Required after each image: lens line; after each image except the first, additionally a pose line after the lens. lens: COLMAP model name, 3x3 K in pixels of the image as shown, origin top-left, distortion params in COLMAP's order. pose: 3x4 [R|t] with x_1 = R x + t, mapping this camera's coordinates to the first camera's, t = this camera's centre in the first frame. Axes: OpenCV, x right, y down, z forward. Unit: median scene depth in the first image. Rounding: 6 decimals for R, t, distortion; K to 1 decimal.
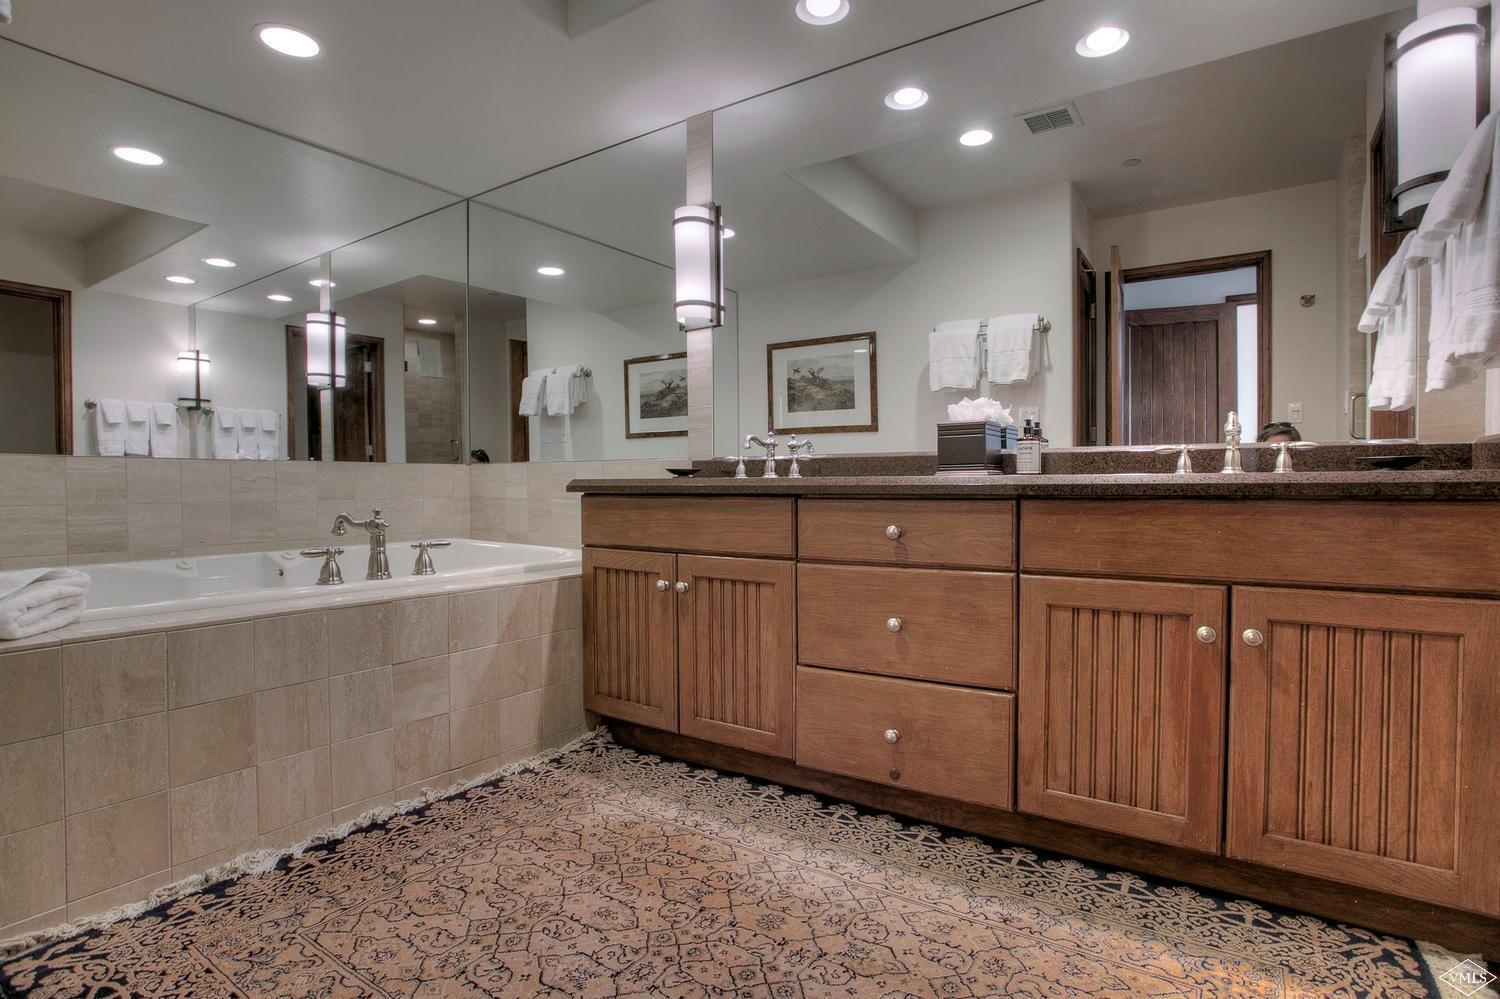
lens RADIAL K [[748.8, 0, 751.6], [0, 748.8, 502.7], [0, 0, 1]] dist [-0.046579, 0.013690]
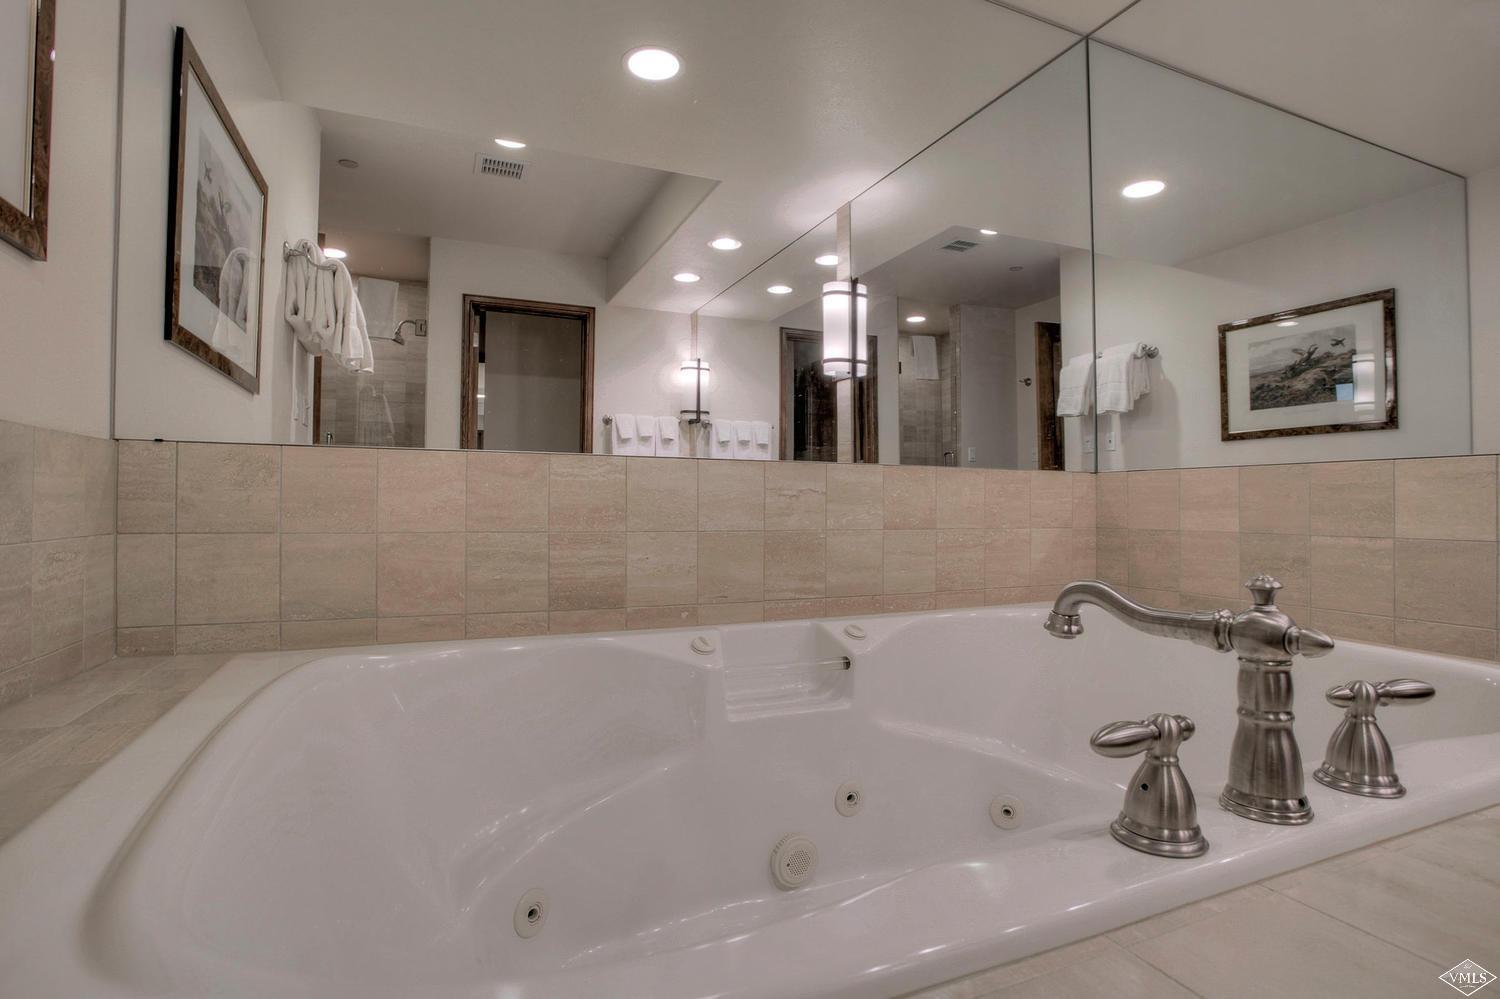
lens RADIAL K [[748.8, 0, 754.4], [0, 748.8, 496.7], [0, 0, 1]] dist [-0.046579, 0.013690]
pose [[0.850267, 0.003552, -0.526339, -0.177909], [-0.023885, 0.999208, -0.031841, -0.004270], [0.525809, 0.039645, 0.849678, 0.213378]]
